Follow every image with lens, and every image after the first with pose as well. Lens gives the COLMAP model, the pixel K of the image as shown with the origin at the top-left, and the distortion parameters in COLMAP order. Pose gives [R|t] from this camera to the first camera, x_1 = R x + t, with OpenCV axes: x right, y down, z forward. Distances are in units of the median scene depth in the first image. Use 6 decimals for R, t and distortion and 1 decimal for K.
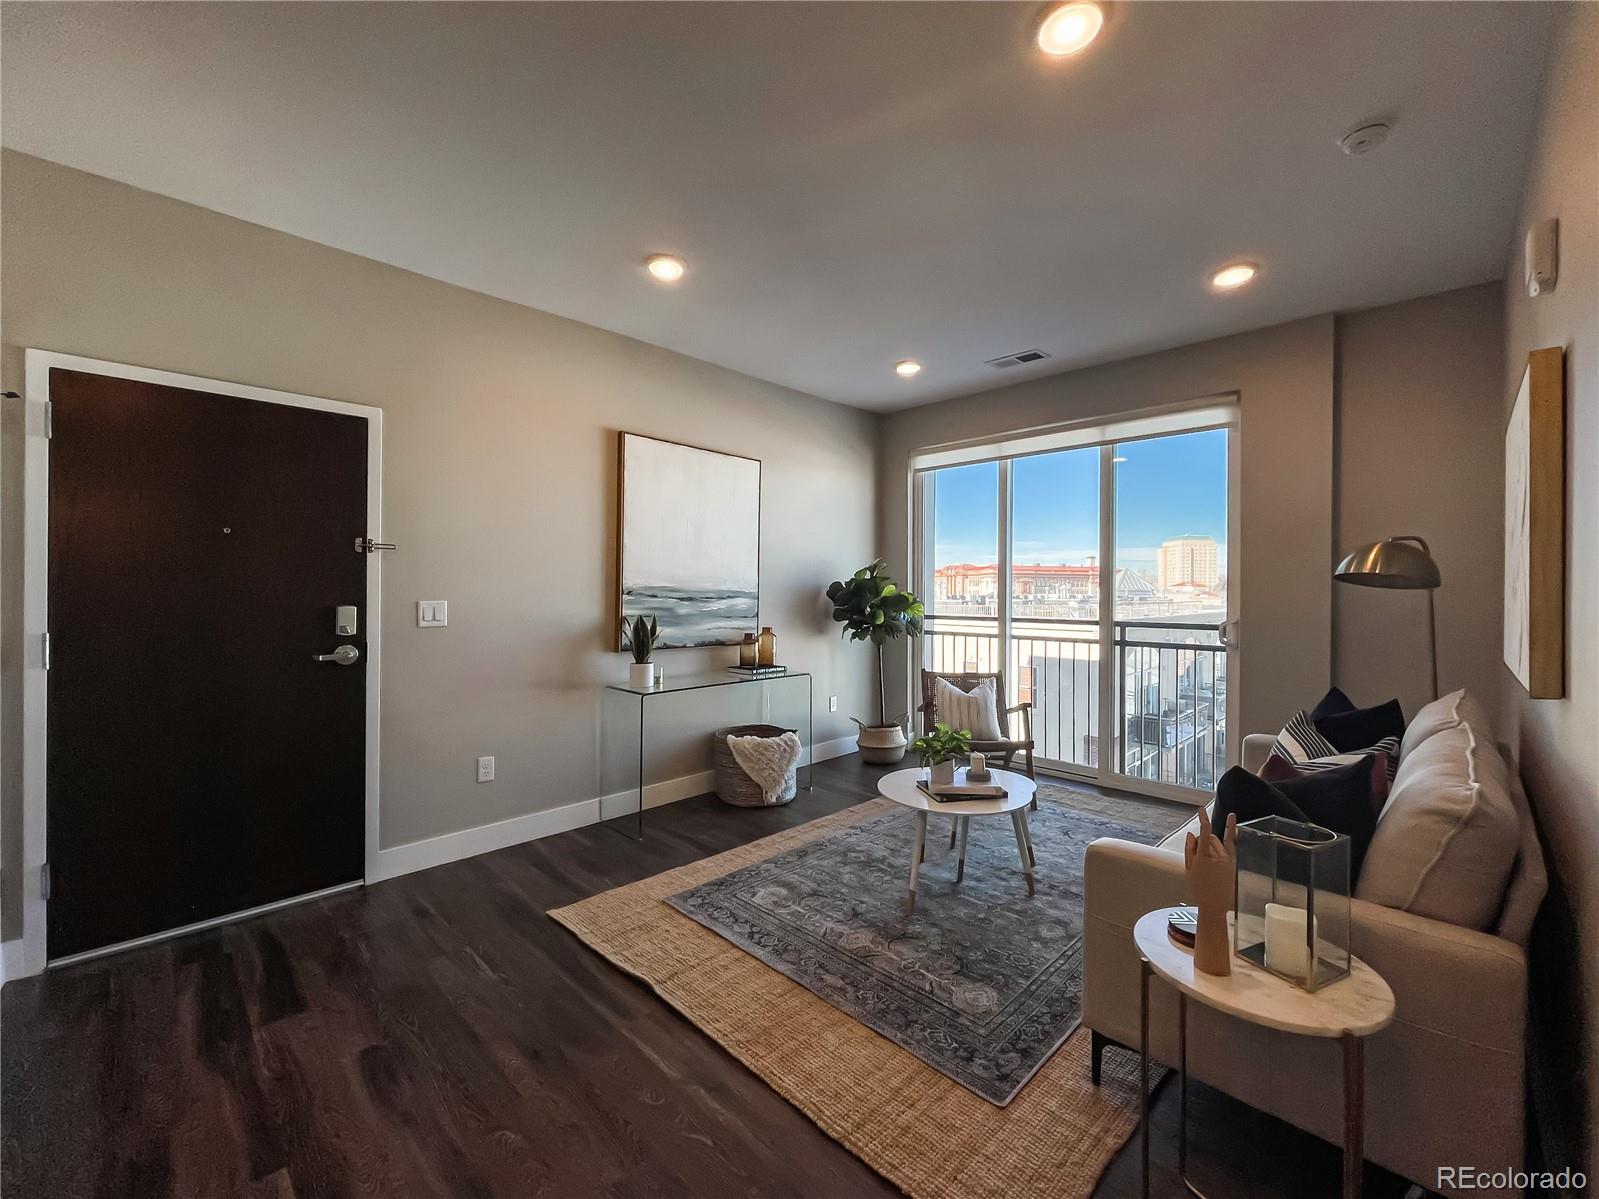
lens RADIAL K [[660.3, 0, 796.1], [0, 660.3, 597.2], [0, 0, 1]] dist [-0.006763, 0.000390]
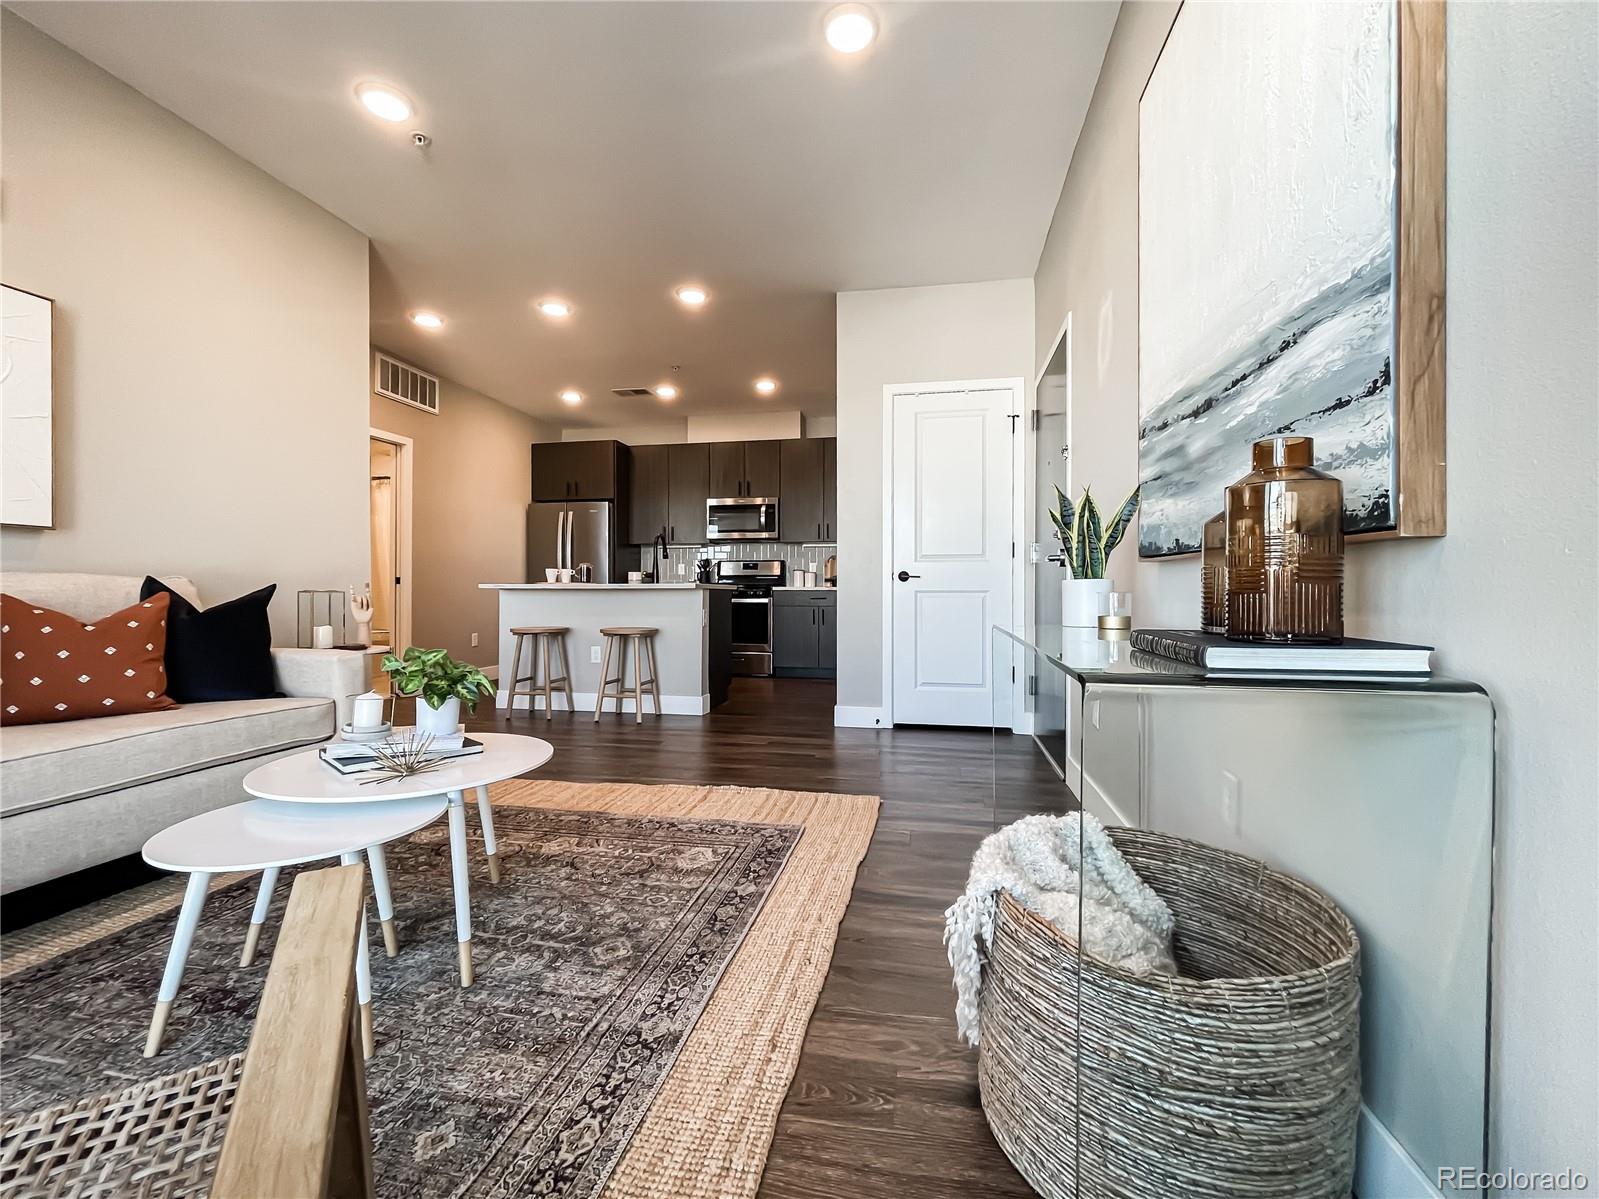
lens RADIAL K [[660.3, 0, 799.1], [0, 660.3, 592.3], [0, 0, 1]] dist [-0.006763, 0.000390]
pose [[-0.828731, -0.005745, -0.559618, 0.256312], [-0.012306, 0.999893, 0.007960, 0.125688], [0.559512, 0.013484, -0.828713, 1.506894]]
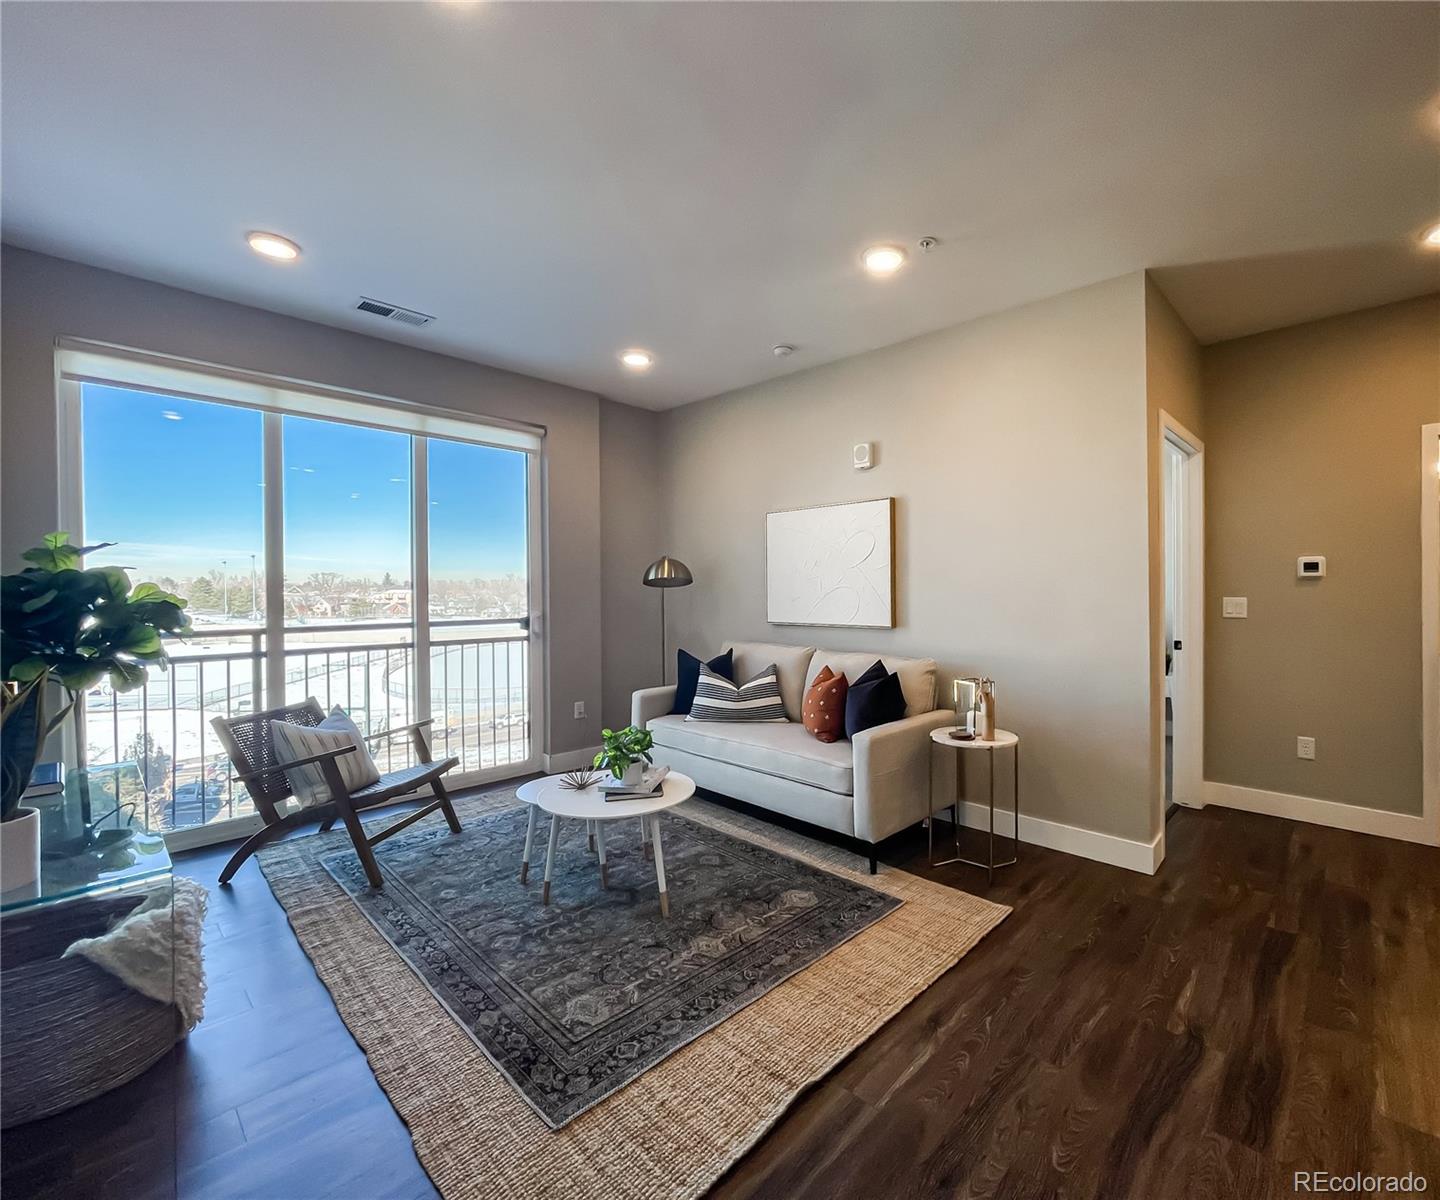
lens RADIAL K [[648.3, 0, 799.0], [0, 648.3, 600.3], [0, 0, 1]] dist [-0.008892, 0.002093]
pose [[-0.064121, -0.020095, 0.997740, -0.675166], [0.014817, 0.999668, 0.021086, -0.010101], [-0.997832, 0.016136, -0.063802, 0.718771]]
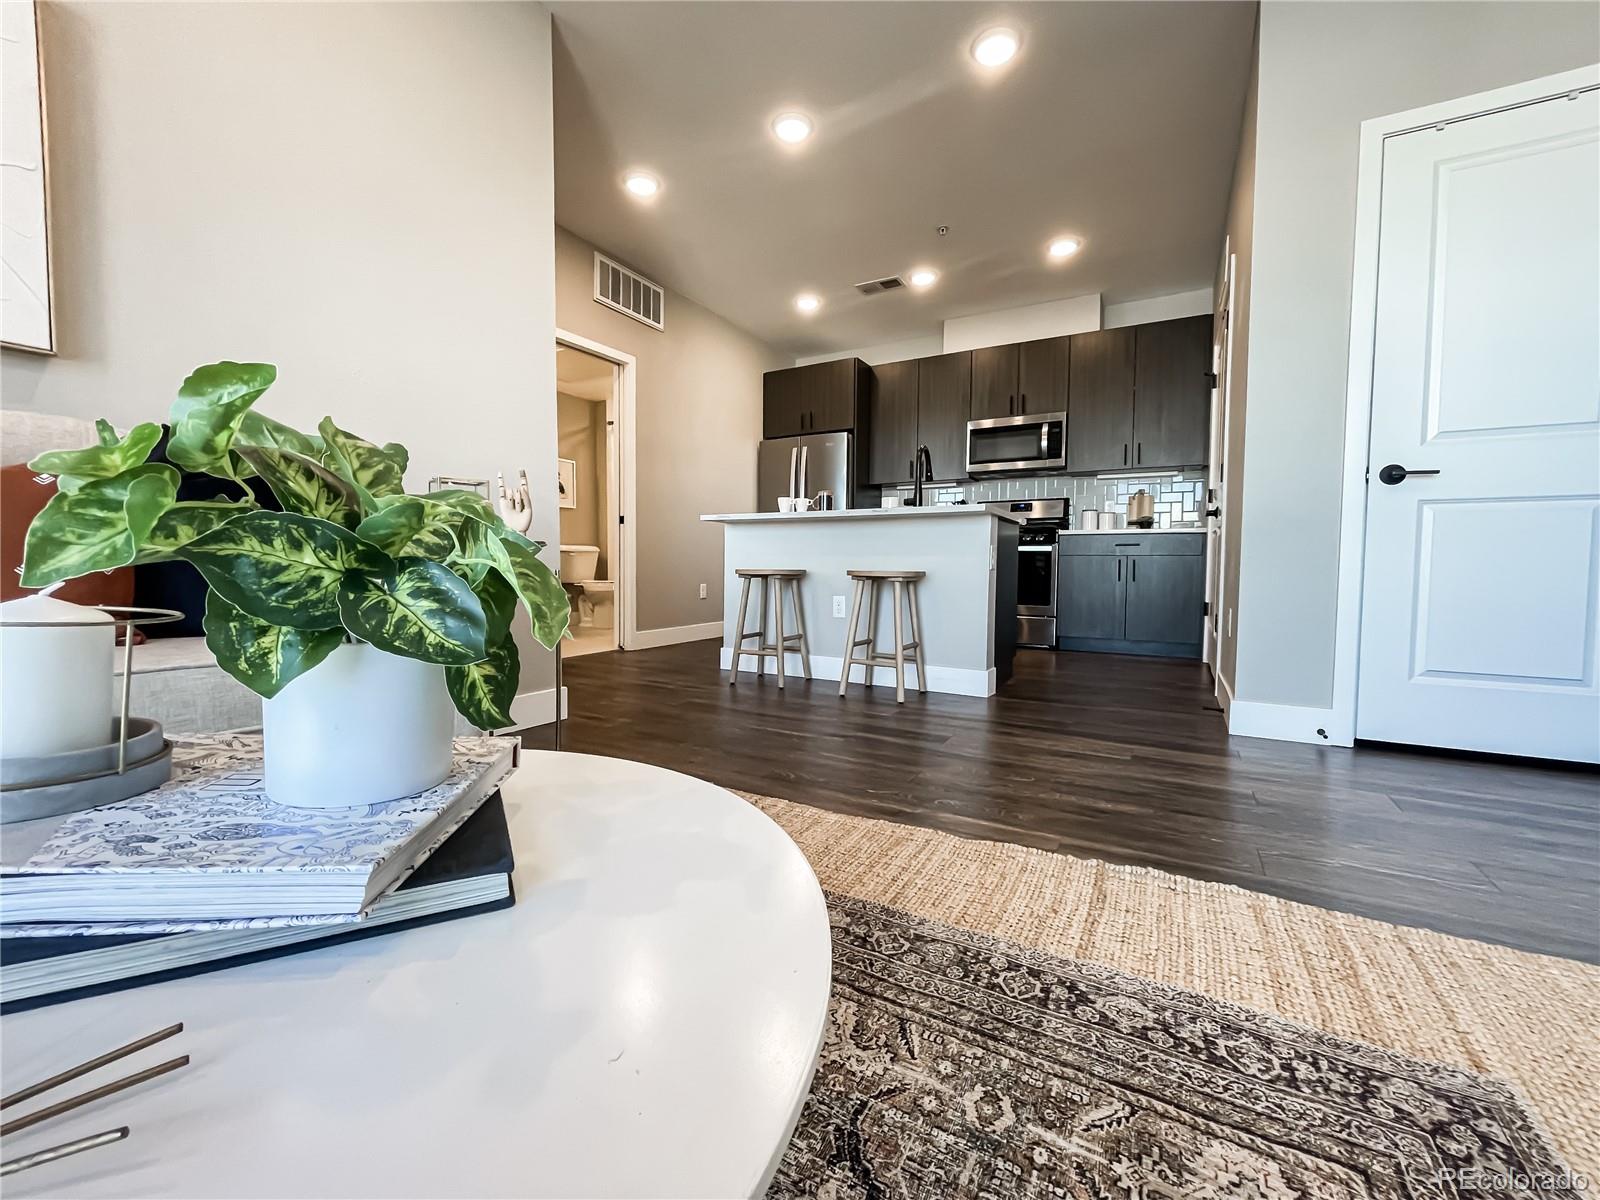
lens RADIAL K [[642.2, 0, 798.5], [0, 642.2, 599.4], [0, 0, 1]] dist [-0.000587, -0.000647]
pose [[-0.965639, 0.001380, -0.259882, 0.149973], [-0.016464, 0.997652, 0.066473, 0.203332], [0.259364, 0.068468, -0.963350, 1.033288]]
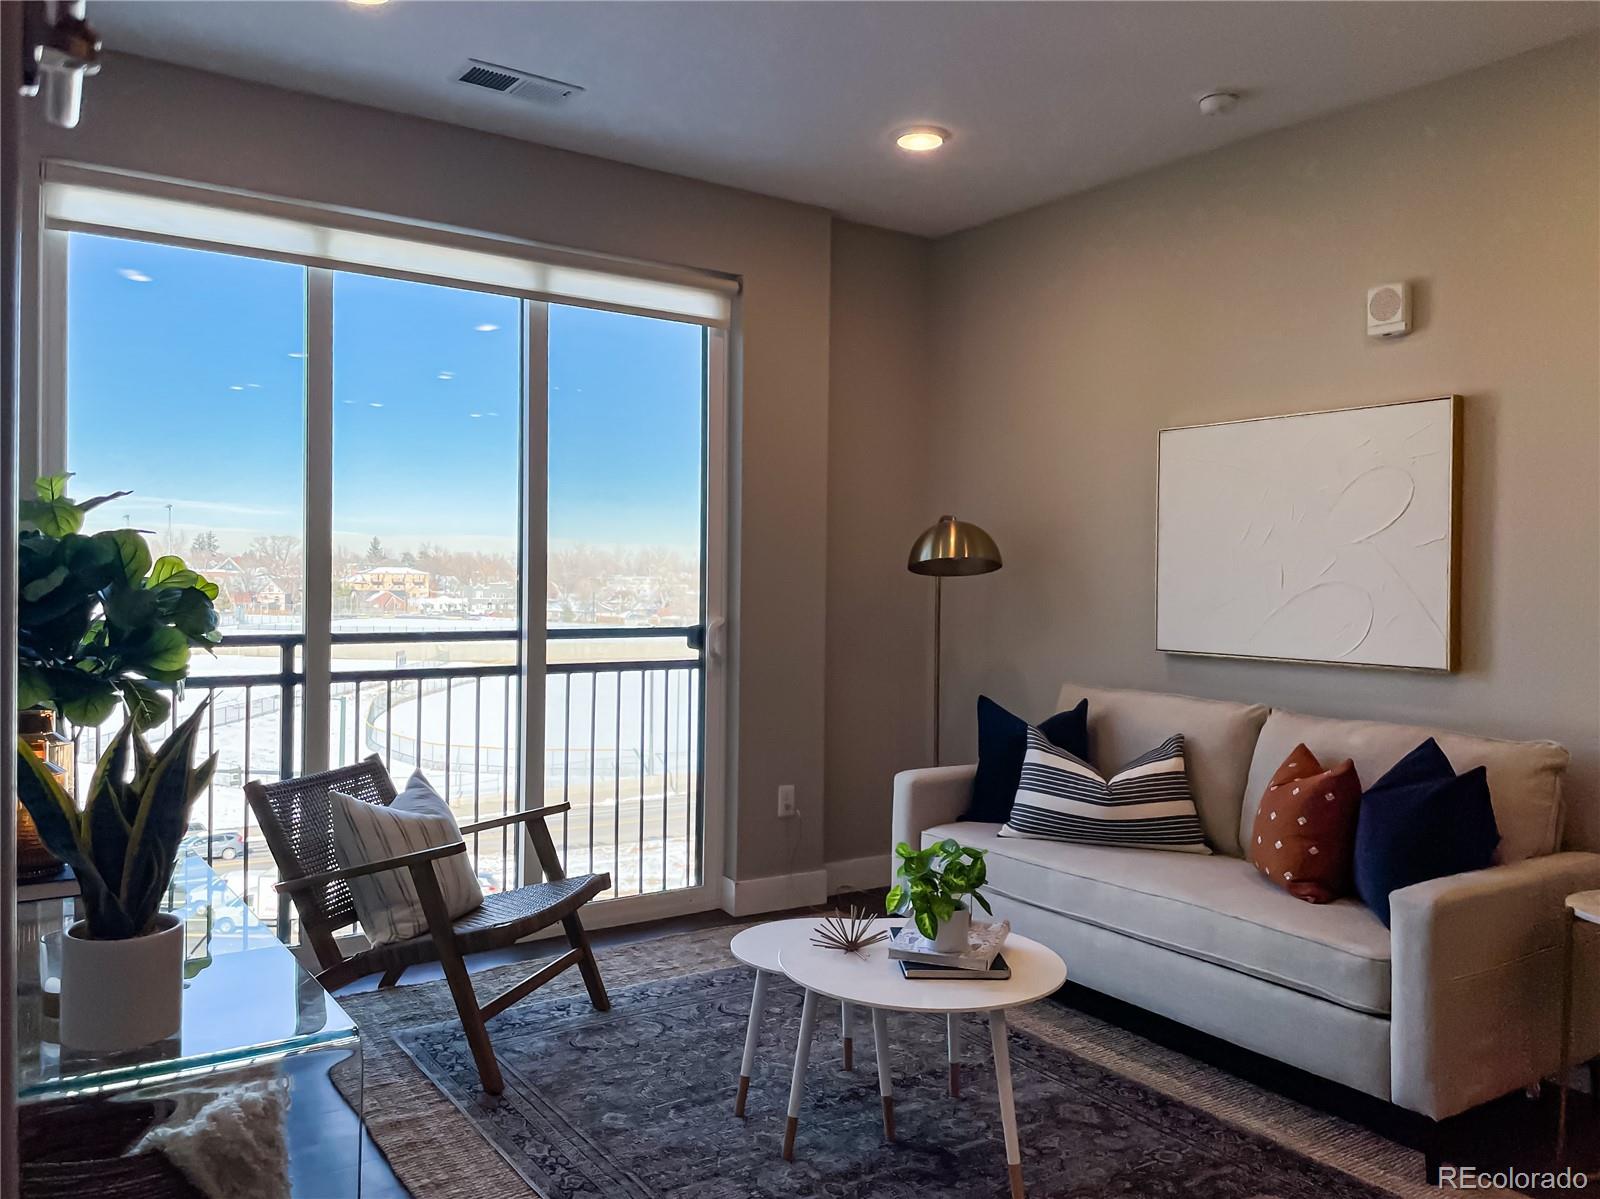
lens RADIAL K [[1276.8, 0, 798.8], [0, 1276.8, 599.5], [0, 0, 1]] dist [0.065343, -0.068509]
pose [[0.177123, -0.020043, 0.983985, -0.709103], [-0.002418, 0.999781, 0.020800, -0.016097], [-0.984186, -0.006063, 0.177036, 0.836099]]
